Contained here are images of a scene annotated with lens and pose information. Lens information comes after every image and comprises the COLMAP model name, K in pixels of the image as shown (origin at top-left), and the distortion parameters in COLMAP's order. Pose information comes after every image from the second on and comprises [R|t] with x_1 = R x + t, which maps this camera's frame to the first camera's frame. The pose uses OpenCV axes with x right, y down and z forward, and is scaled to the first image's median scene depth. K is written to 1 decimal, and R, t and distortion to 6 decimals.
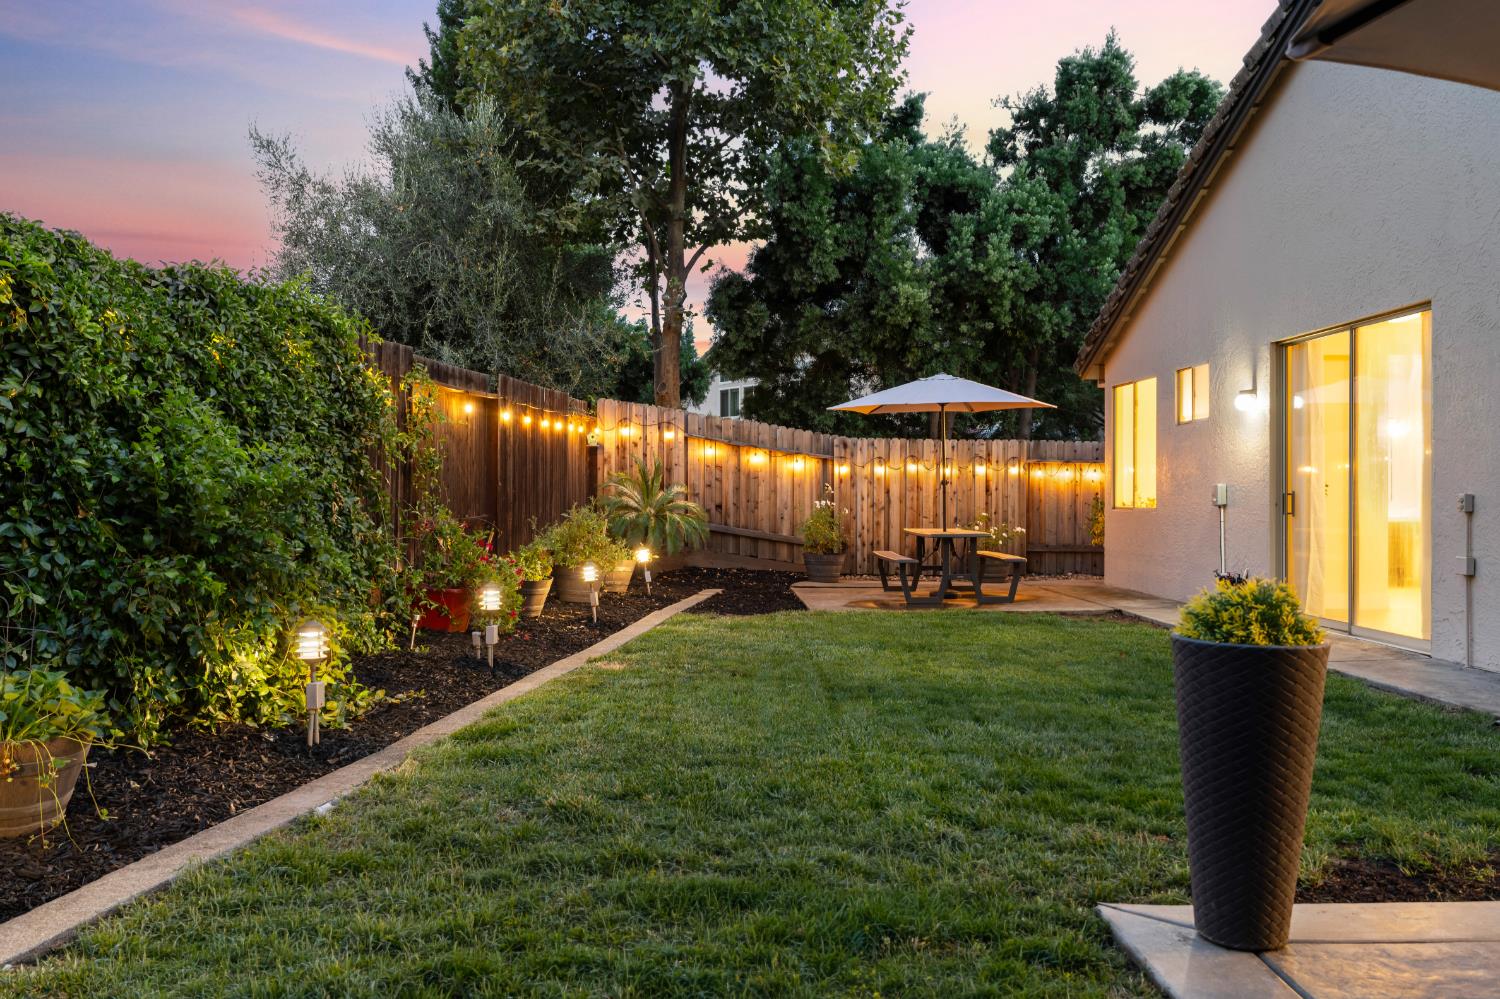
lens RADIAL K [[1270.4, 0, 748.3], [0, 1270.4, 514.4], [0, 0, 1]] dist [0.012627, 0.003752]
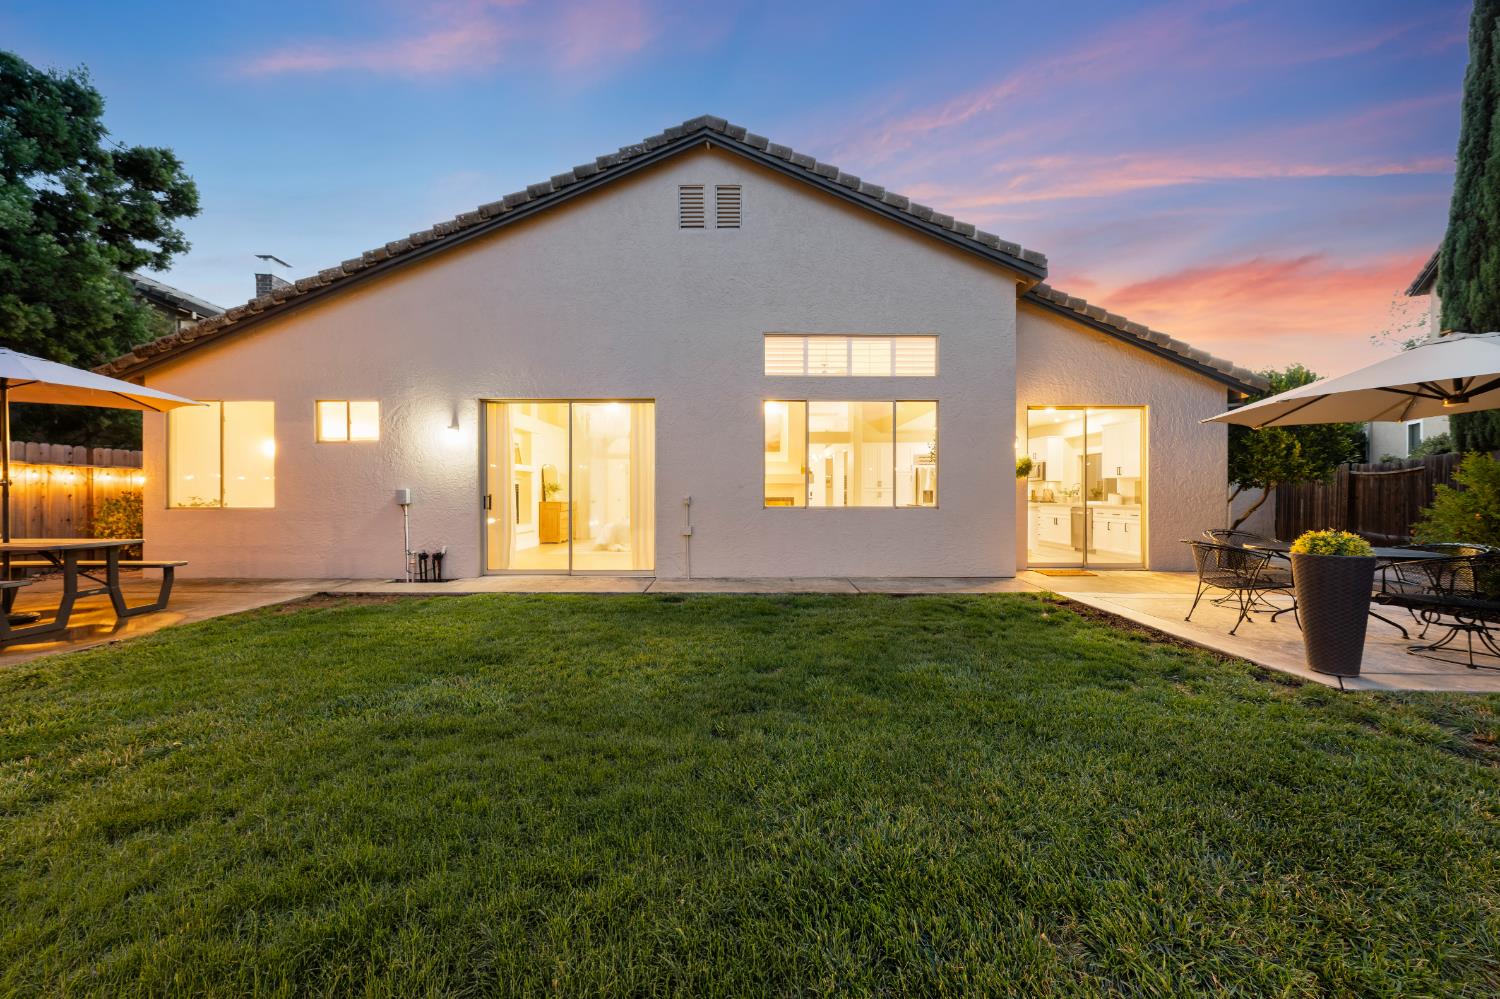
lens RADIAL K [[517.7, 0, 750.0], [0, 517.7, 499.5], [0, 0, 1]] dist [0.000792, 0.000148]
pose [[0.048825, -0.017482, 0.998654, -0.135955], [0.014081, 0.999759, 0.016813, -0.012045], [-0.998708, 0.013241, 0.049059, 0.421890]]
